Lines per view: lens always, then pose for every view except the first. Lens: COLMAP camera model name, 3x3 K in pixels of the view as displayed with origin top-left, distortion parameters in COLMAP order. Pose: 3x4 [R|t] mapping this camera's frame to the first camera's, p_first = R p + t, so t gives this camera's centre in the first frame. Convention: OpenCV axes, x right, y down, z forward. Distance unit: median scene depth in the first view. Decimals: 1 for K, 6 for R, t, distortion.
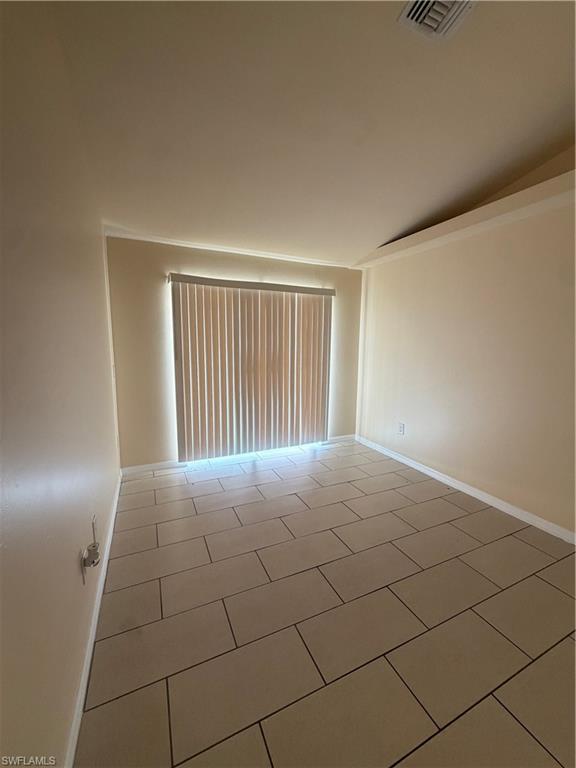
lens RADIAL K [[305.7, 0, 288.1], [0, 305.7, 385.2], [0, 0, 1]] dist [0.004550, -0.000458]
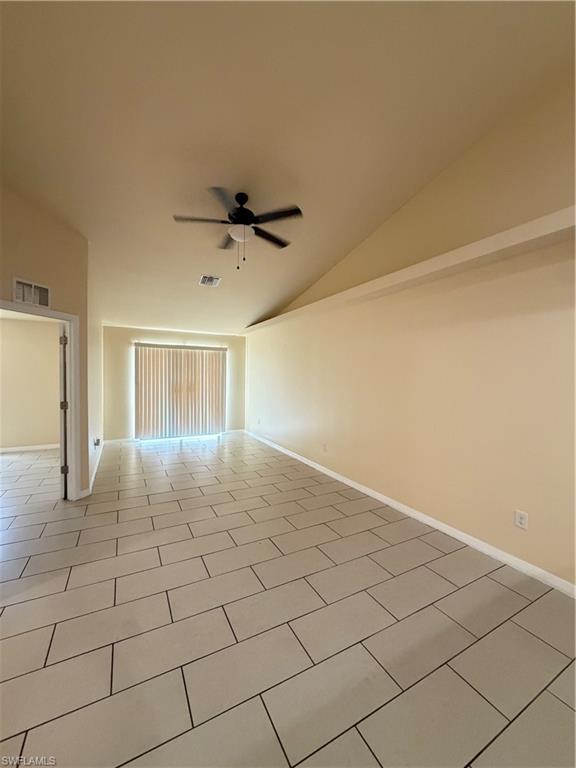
lens RADIAL K [[305.7, 0, 288.8], [0, 305.7, 381.8], [0, 0, 1]] dist [0.004550, -0.000458]
pose [[0.993743, -0.012492, 0.110989, 0.337660], [0.027977, 0.989886, -0.139076, 0.169369], [-0.108129, 0.141311, 0.984042, -0.893368]]
